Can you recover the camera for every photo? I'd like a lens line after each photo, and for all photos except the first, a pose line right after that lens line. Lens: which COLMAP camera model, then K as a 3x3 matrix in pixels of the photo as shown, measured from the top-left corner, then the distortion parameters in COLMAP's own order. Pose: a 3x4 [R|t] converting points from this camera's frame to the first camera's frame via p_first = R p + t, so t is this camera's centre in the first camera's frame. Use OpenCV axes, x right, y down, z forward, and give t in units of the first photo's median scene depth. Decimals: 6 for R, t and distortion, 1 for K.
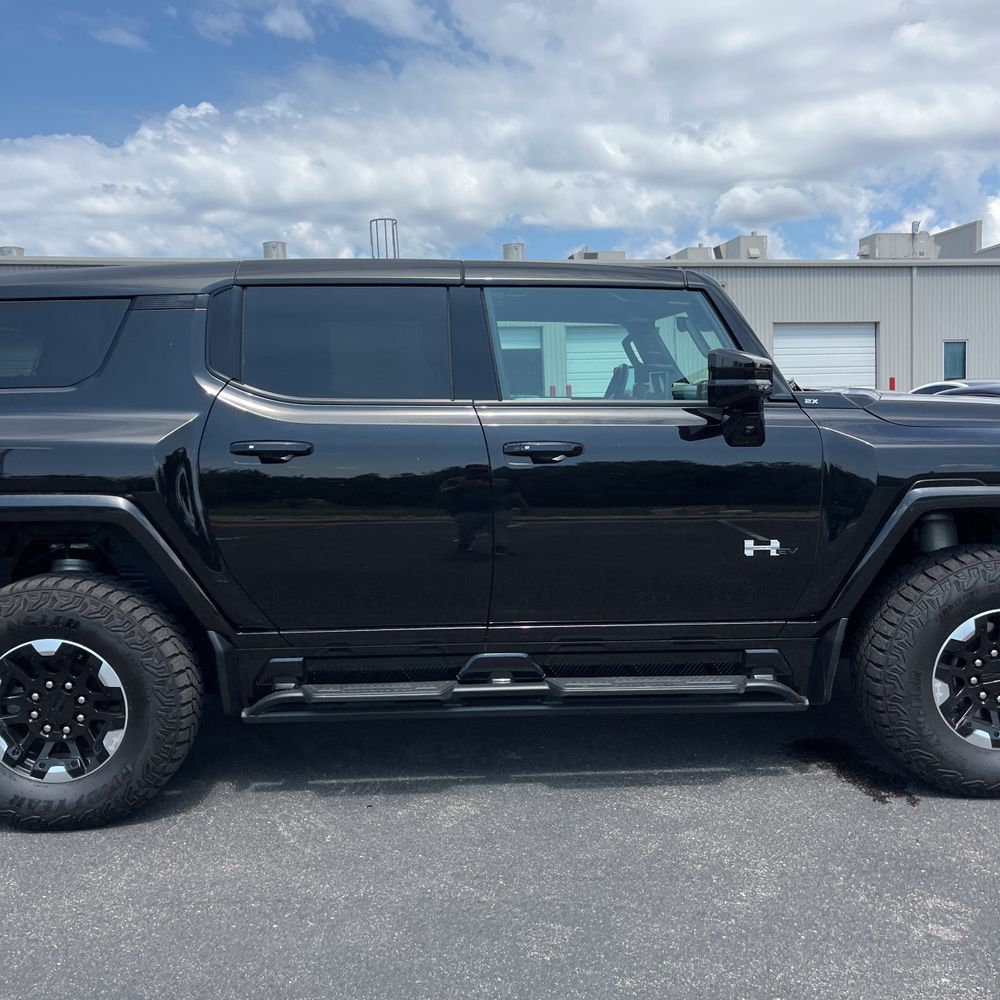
lens RADIAL K [[1025.9, 0, 489.1], [0, 1025.9, 488.7], [0, 0, 1]] dist [0.019781, 0.010755]
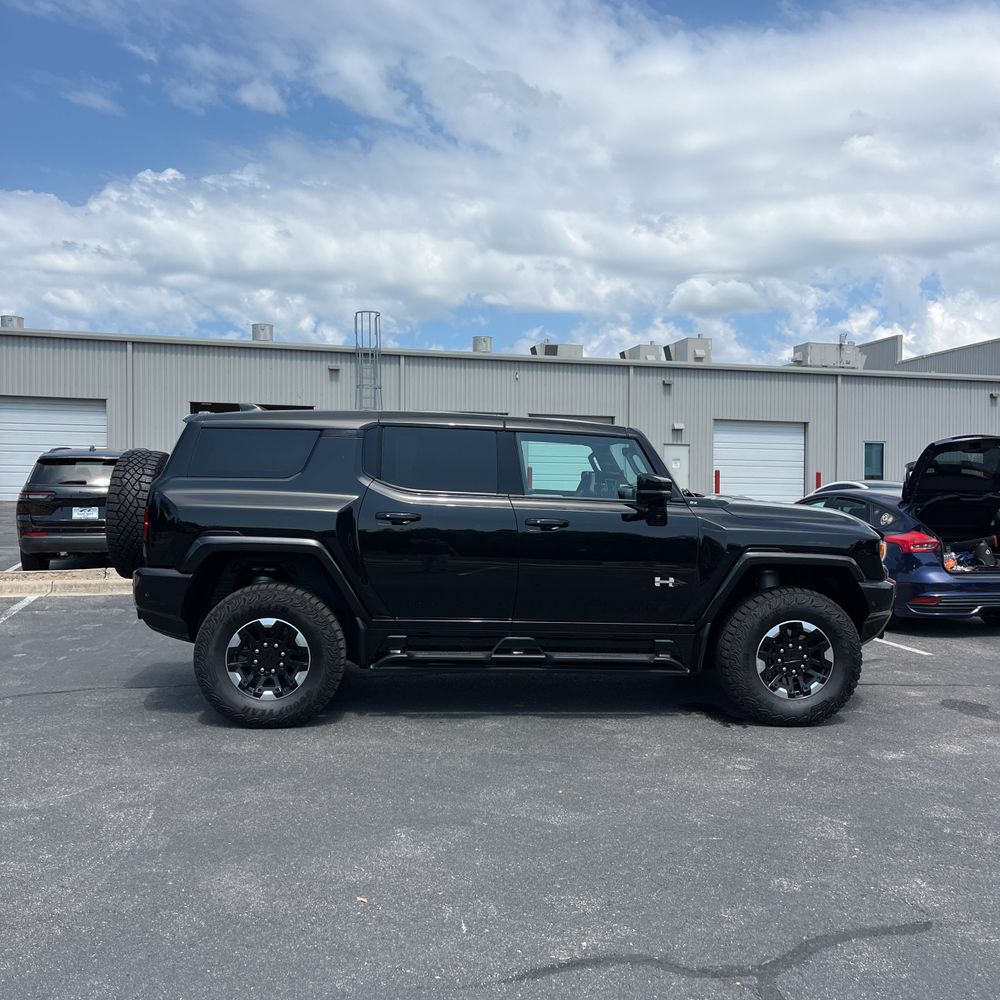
lens RADIAL K [[1018.4, 0, 499.0], [0, 1018.4, 502.2], [0, 0, 1]] dist [0.067047, -0.015389]
pose [[0.997720, 0.039940, 0.054400, -0.130520], [-0.036650, 0.997514, -0.060190, 0.036395], [-0.056669, 0.058059, 0.996703, -0.788955]]
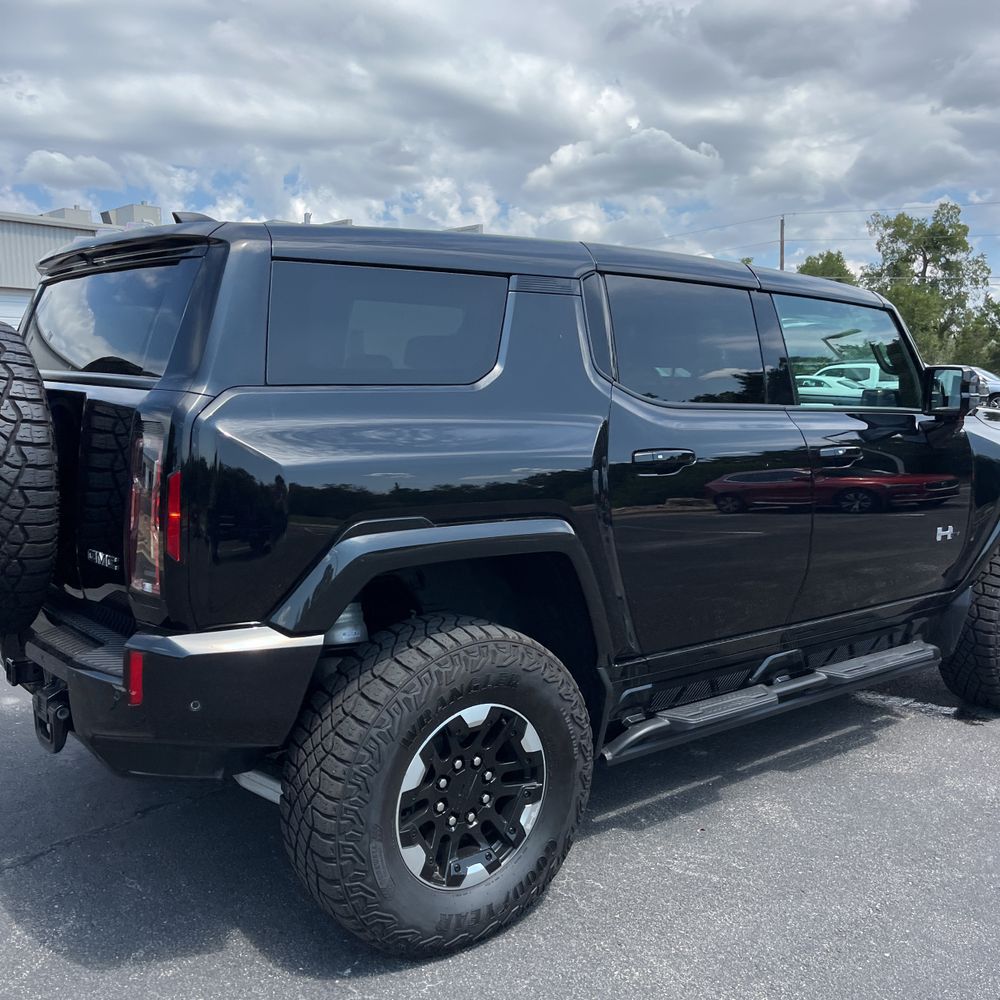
lens RADIAL K [[1026.4, 0, 498.0], [0, 1026.4, 472.4], [0, 0, 1]] dist [-0.001060, -0.011828]
pose [[0.798634, -0.025274, 0.601286, -0.859465], [0.019906, 0.999680, 0.015581, -0.041517], [-0.601488, -0.000475, 0.798882, 0.361376]]
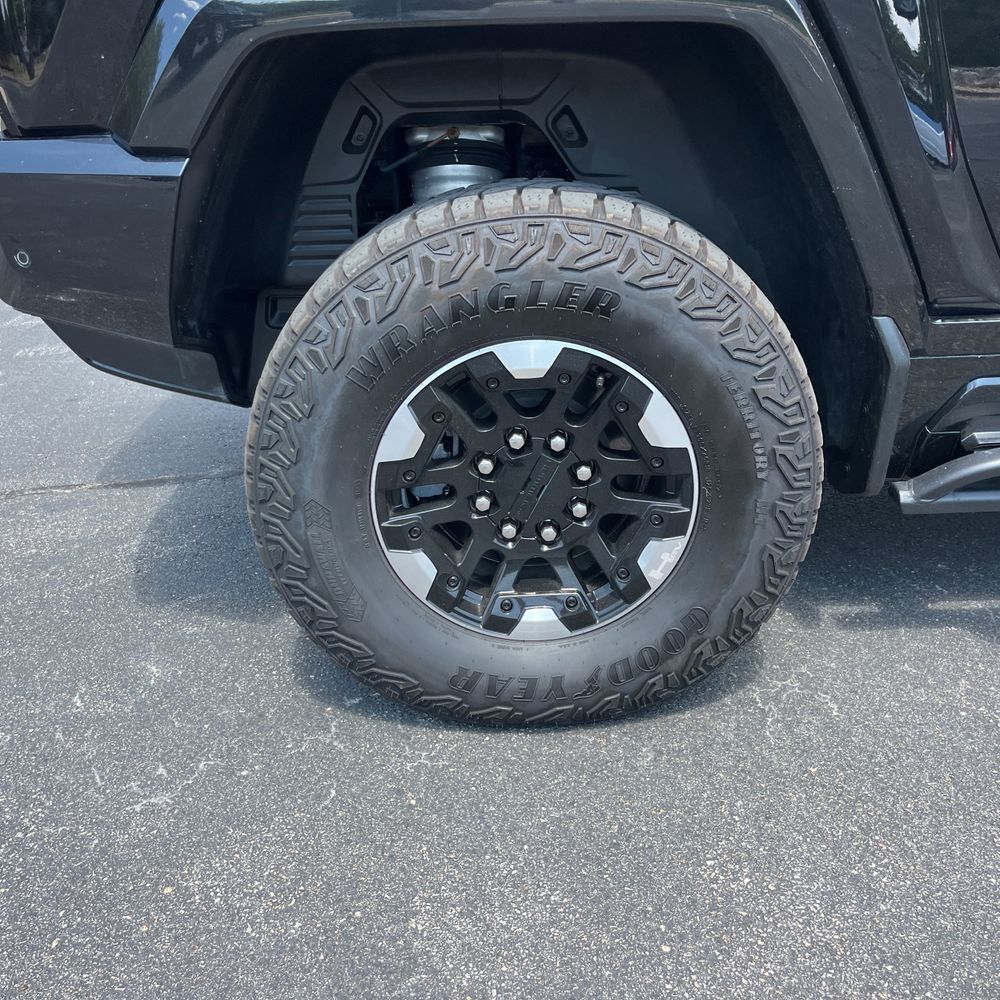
lens RADIAL K [[1018.4, 0, 499.0], [0, 1018.4, 502.2], [0, 0, 1]] dist [0.067047, -0.015389]
pose [[0.999743, -0.003424, -0.022408, -0.422592], [0.010240, 0.950138, 0.311663, 0.076779], [0.020223, -0.311812, 0.949928, 0.568008]]
